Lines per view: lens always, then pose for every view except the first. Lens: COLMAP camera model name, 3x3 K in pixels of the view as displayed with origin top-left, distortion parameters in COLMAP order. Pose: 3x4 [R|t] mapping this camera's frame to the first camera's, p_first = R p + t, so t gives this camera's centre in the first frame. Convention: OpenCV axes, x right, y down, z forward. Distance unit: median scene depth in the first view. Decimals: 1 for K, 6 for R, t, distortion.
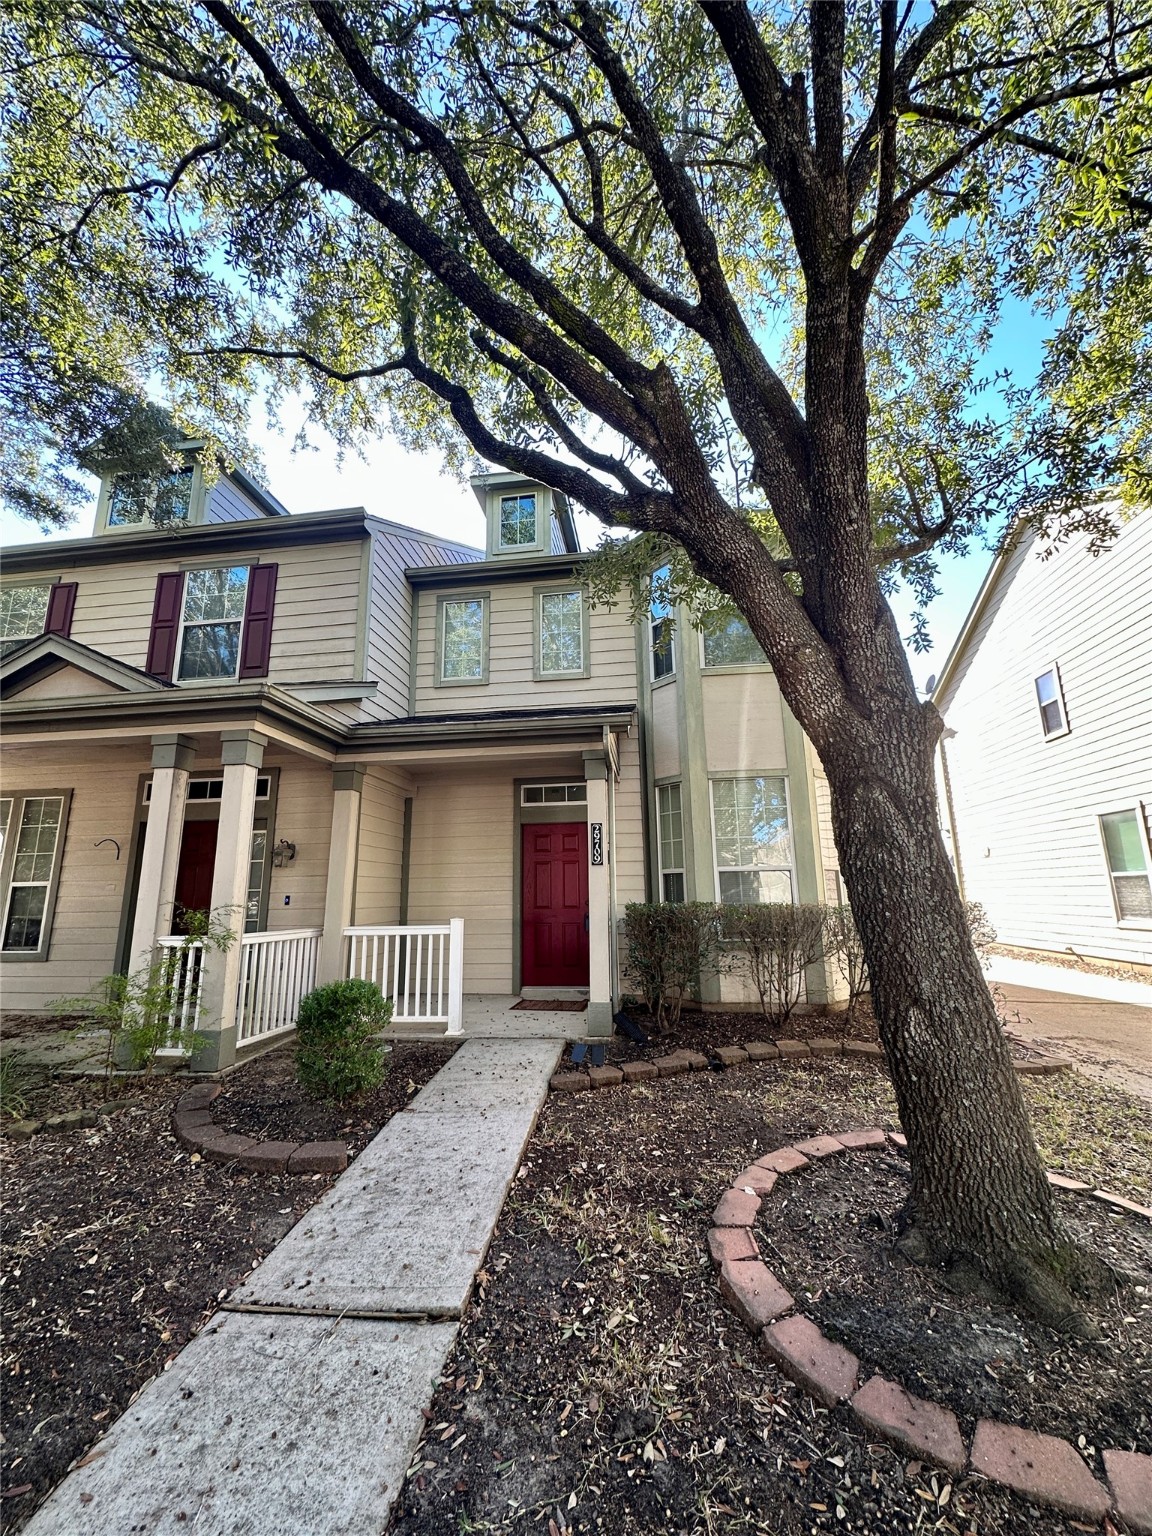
lens RADIAL K [[618.6, 0, 572.9], [0, 618.6, 765.5], [0, 0, 1]] dist [-0.002256, 0.000948]
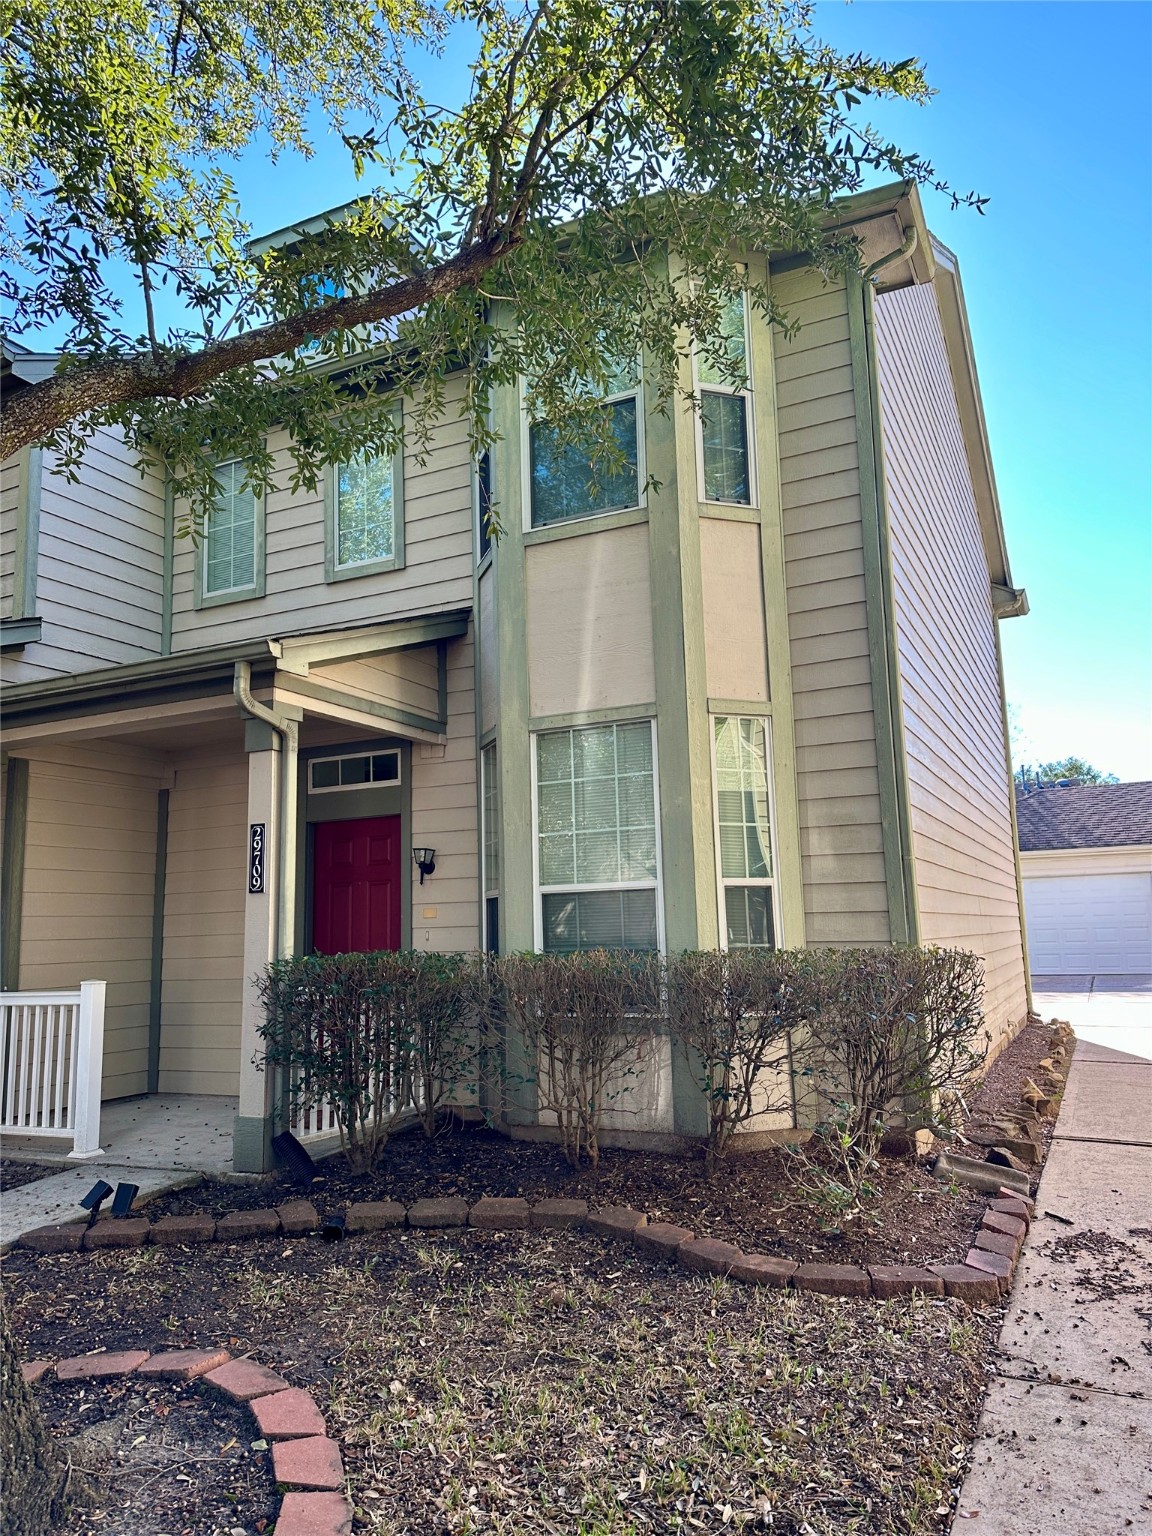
lens RADIAL K [[1089.1, 0, 575.0], [0, 1089.1, 766.2], [0, 0, 1]] dist [0.047264, -0.049989]
pose [[0.947286, -0.059385, -0.314839, 0.698704], [0.079780, 0.995440, 0.052282, 0.005362], [0.310299, -0.074644, 0.947704, 0.092880]]
